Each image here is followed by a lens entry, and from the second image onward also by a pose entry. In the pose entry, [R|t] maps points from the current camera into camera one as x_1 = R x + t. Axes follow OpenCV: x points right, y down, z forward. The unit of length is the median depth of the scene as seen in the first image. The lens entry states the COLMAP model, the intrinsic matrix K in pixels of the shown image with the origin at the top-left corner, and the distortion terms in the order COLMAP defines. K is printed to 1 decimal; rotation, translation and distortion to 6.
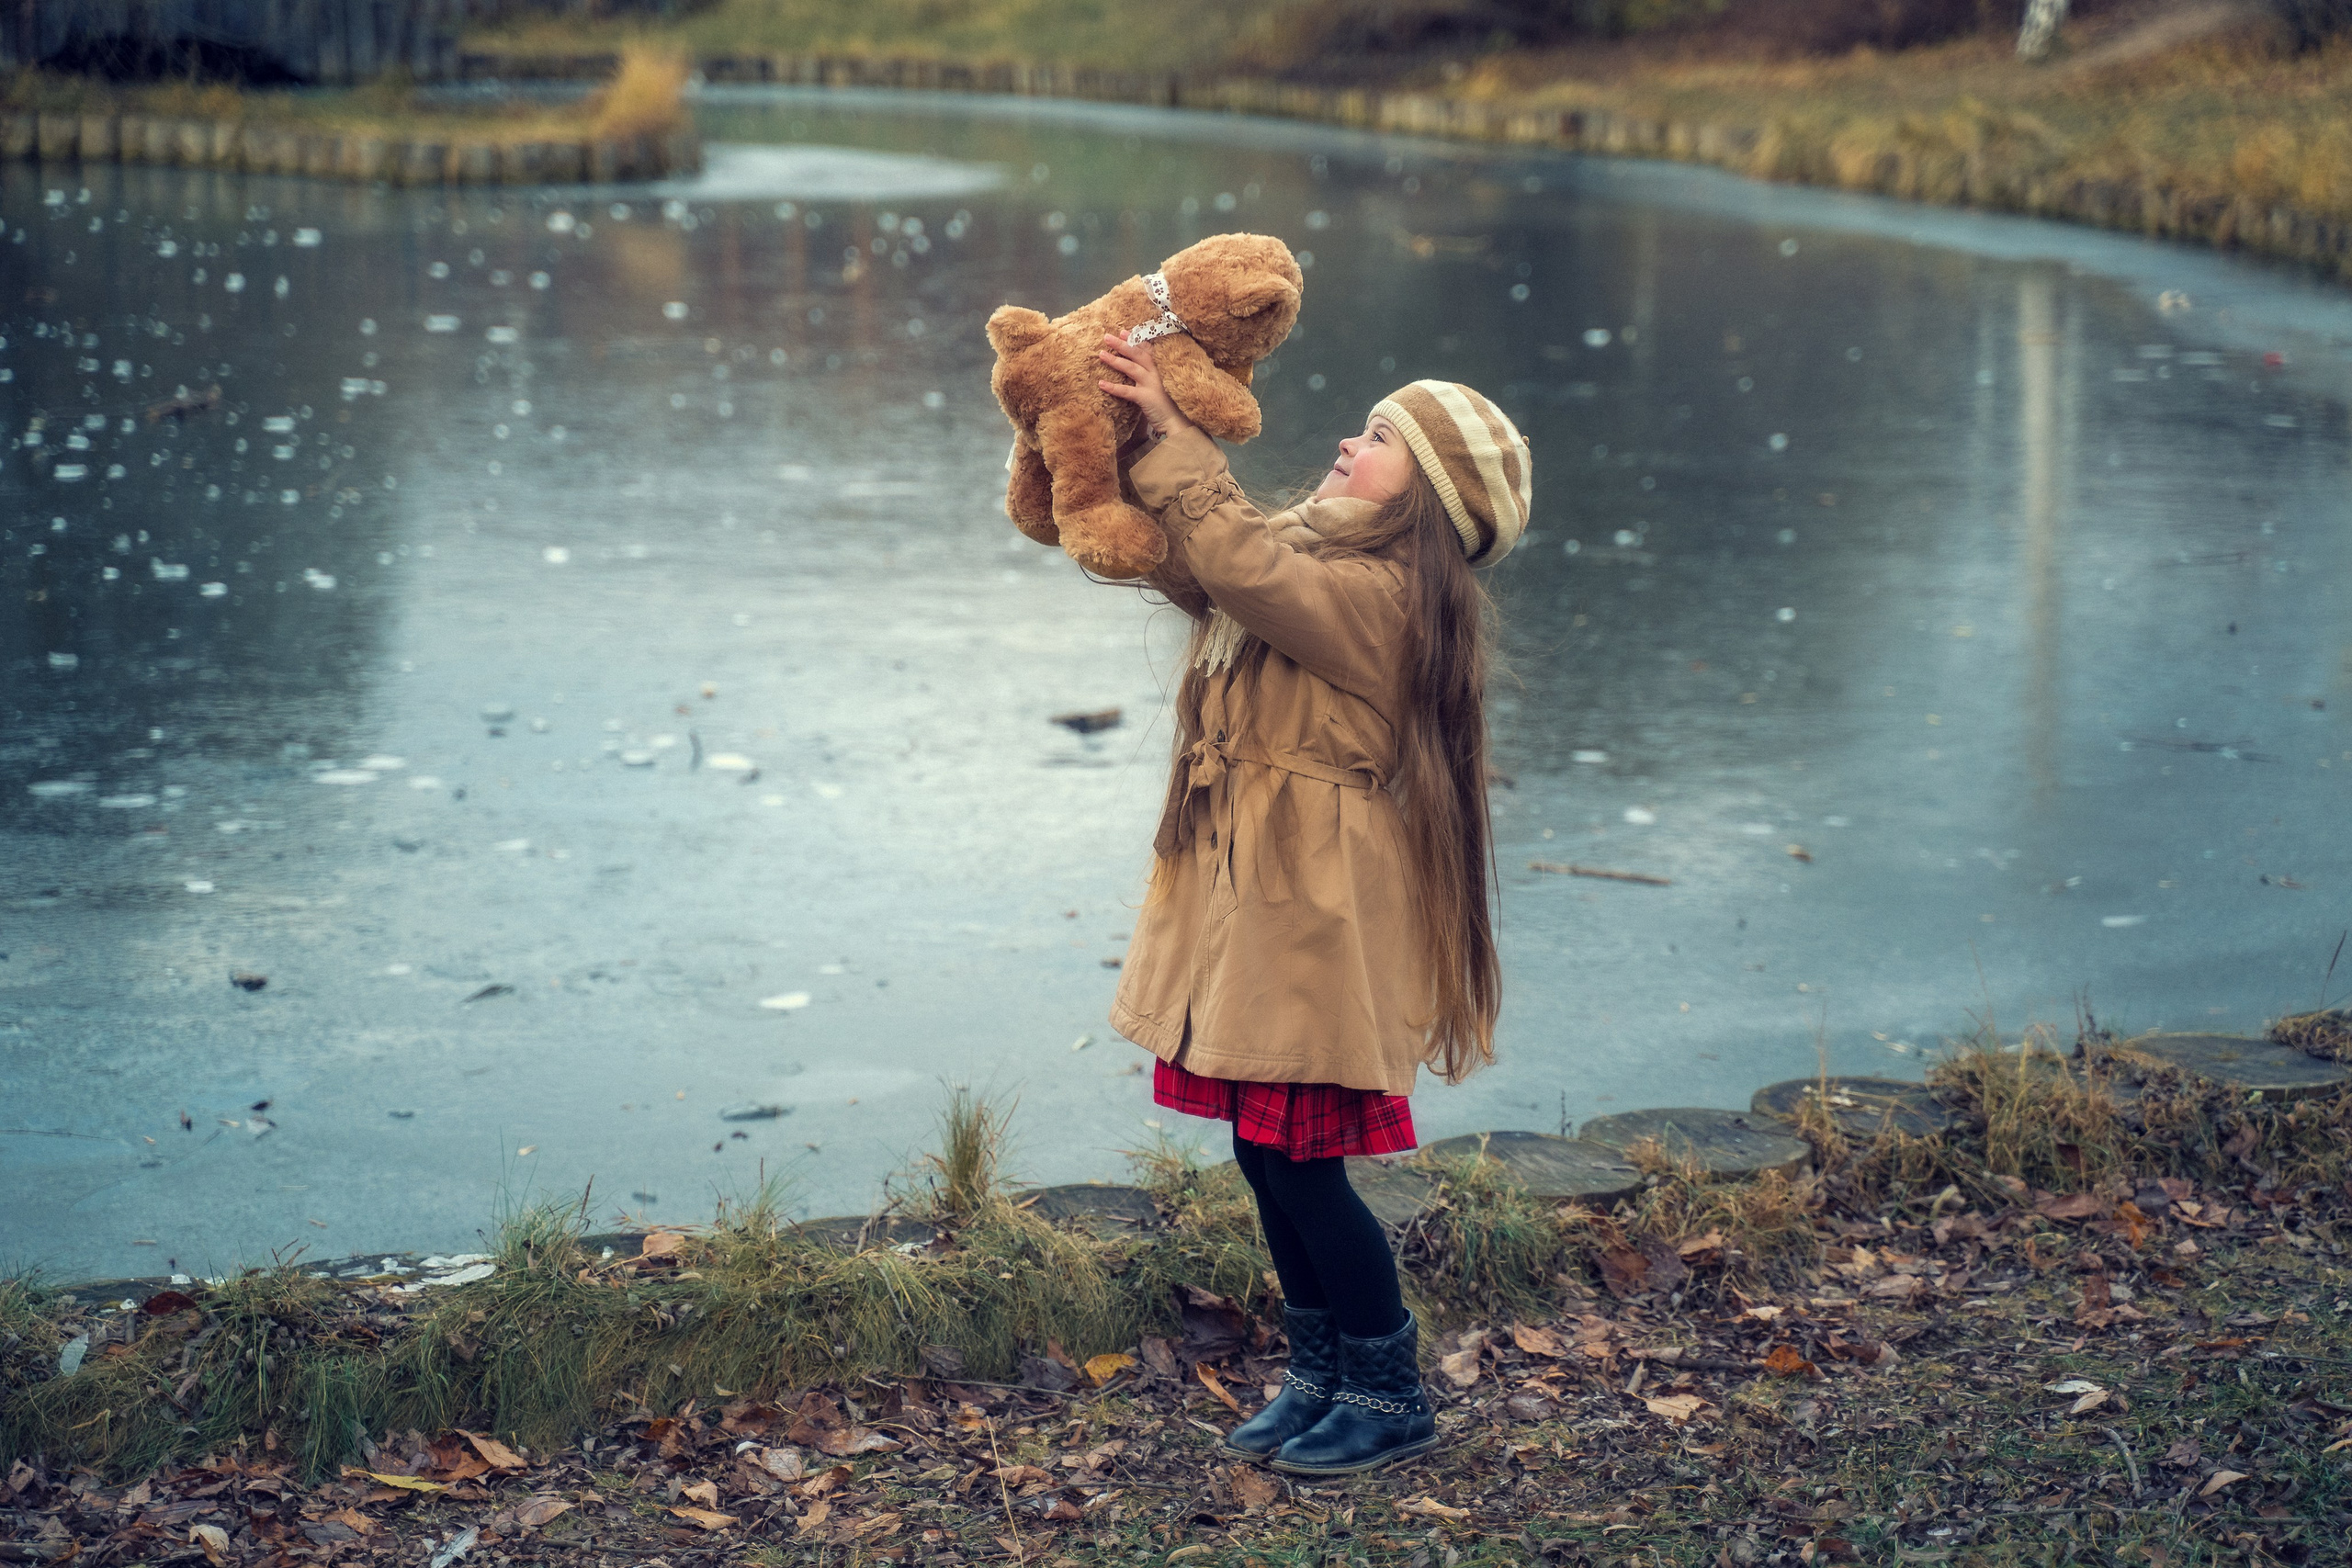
lens RADIAL K [[5027.5, 0, 1188.9], [0, 5027.5, 770.3], [0, 0, 1]] dist [0.360954, 0.000000]
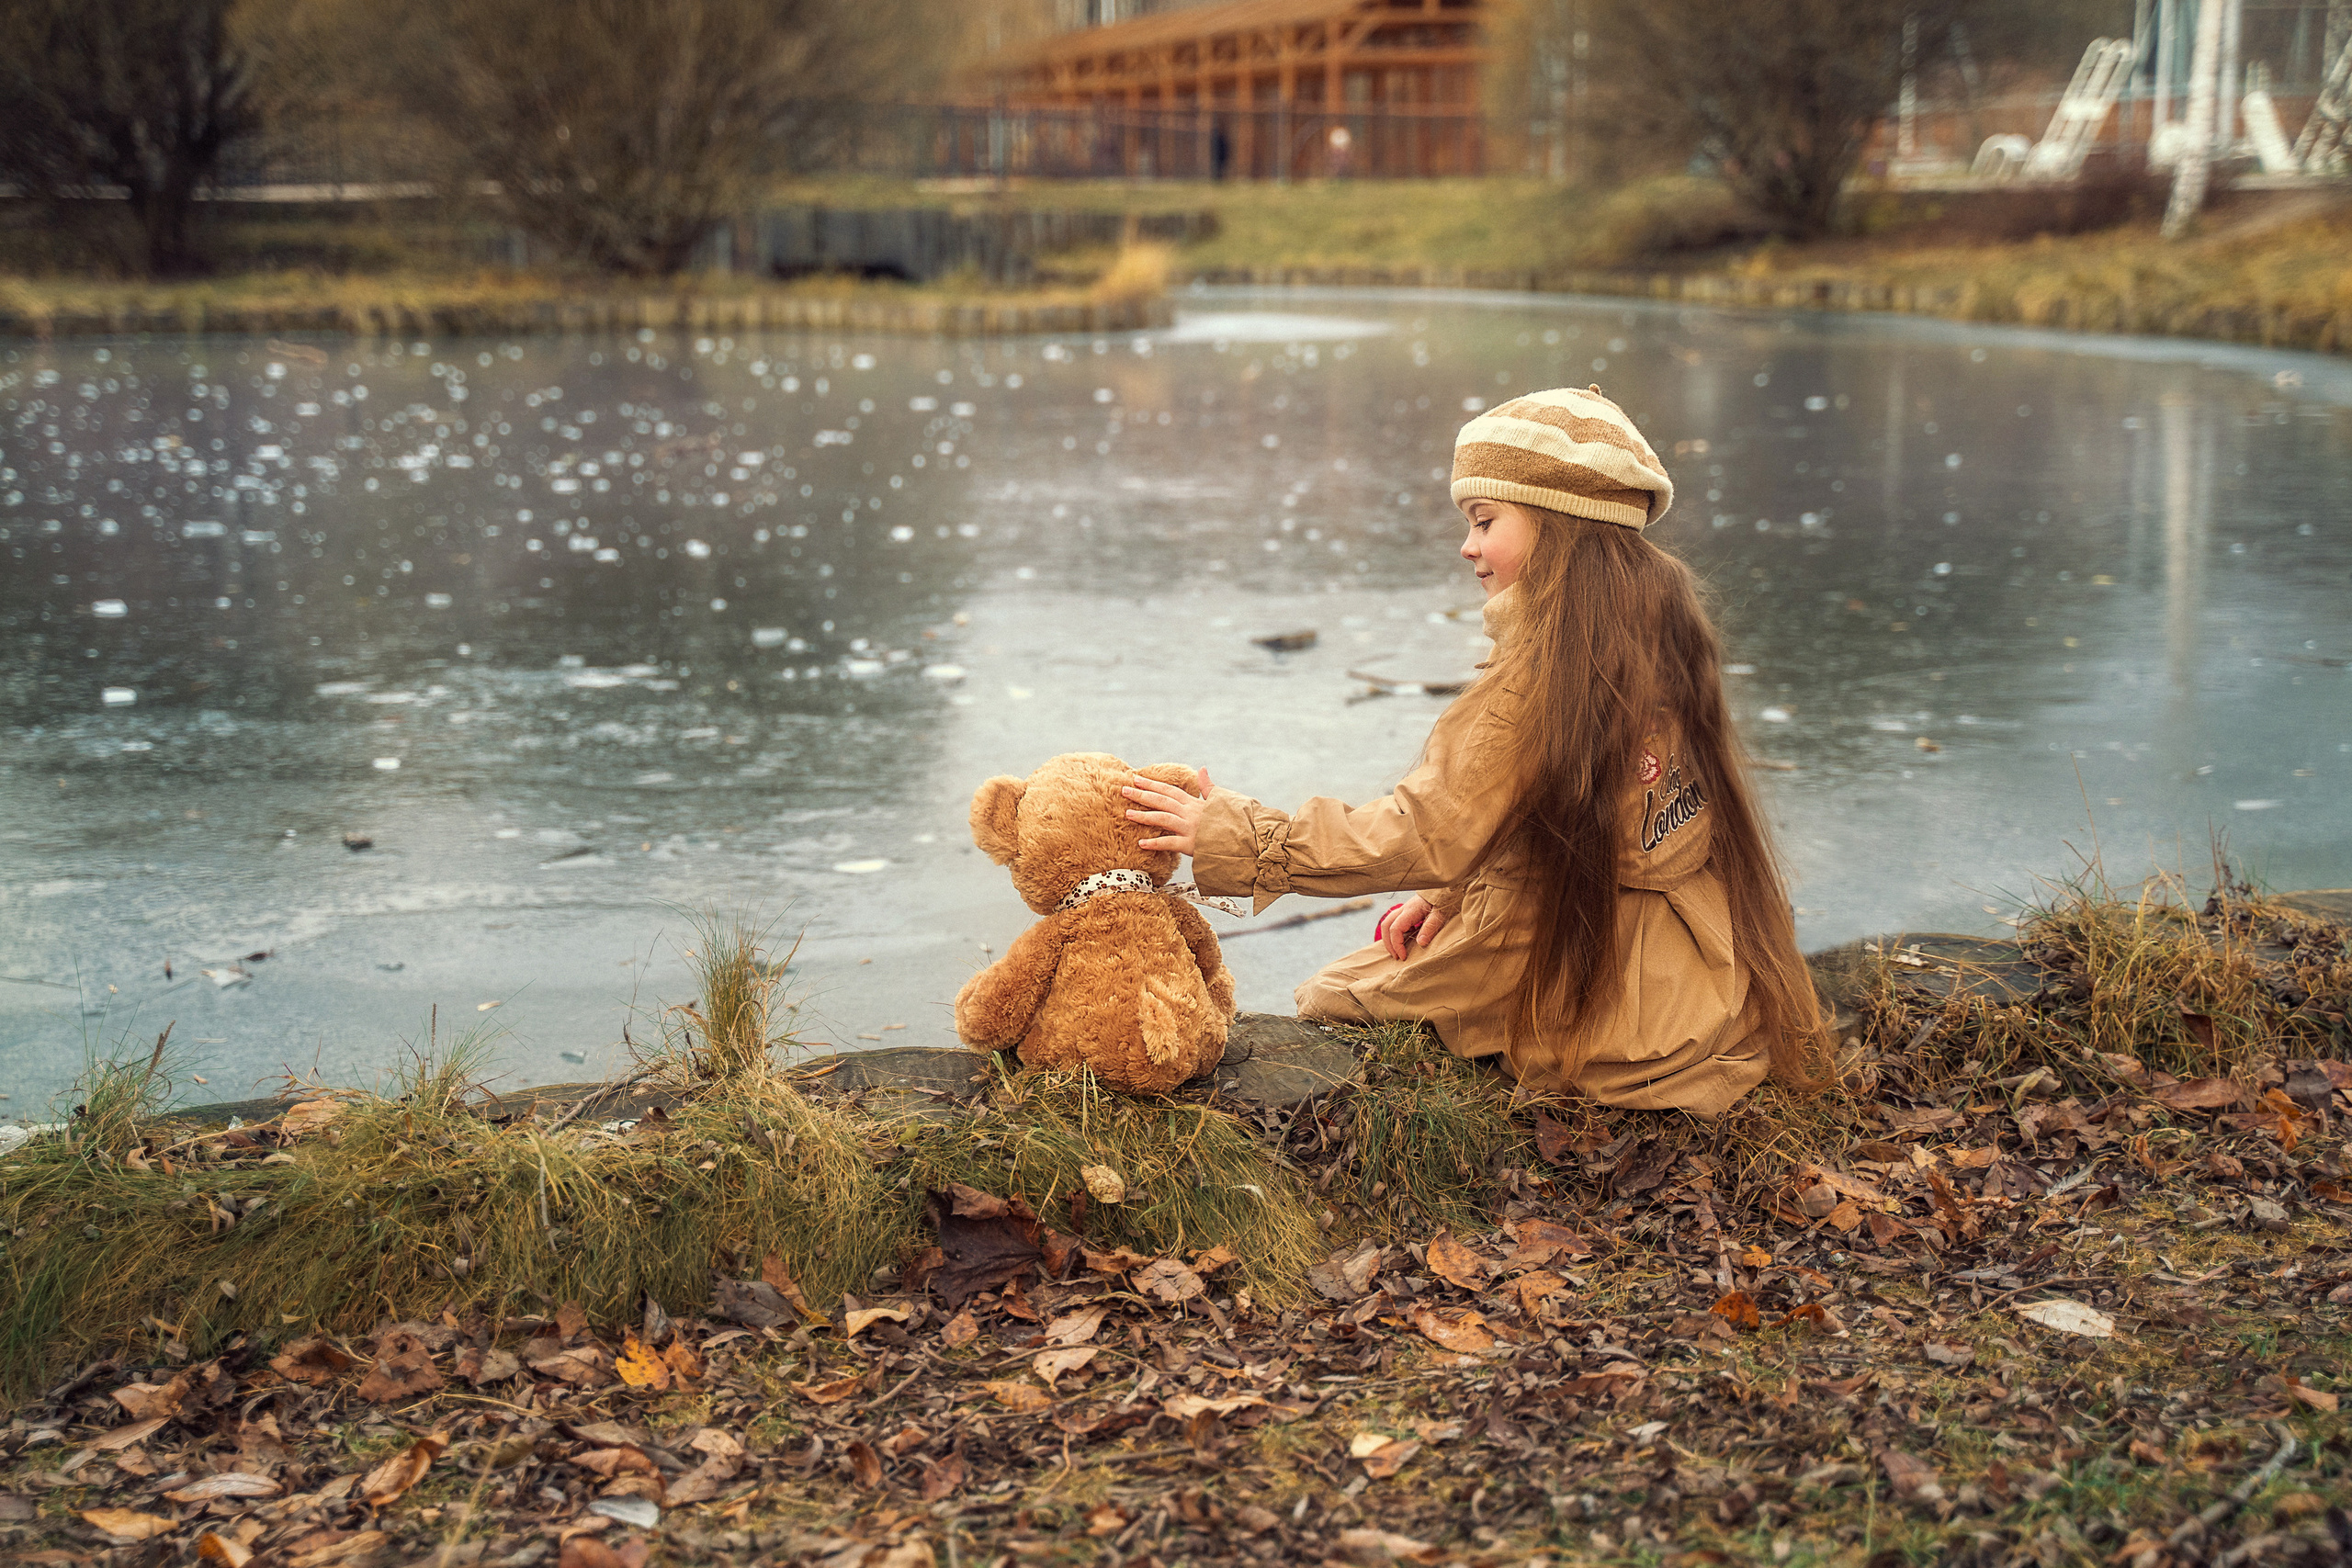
lens RADIAL K [[3327.4, 0, 1164.1], [0, 3327.4, 793.1], [0, 0, 1]] dist [0.129805, 0.000000]
pose [[0.991958, 0.005517, -0.126445, 0.078497], [-0.005519, 0.999985, 0.000336, 0.039107], [0.126445, 0.000365, 0.991974, 0.454641]]
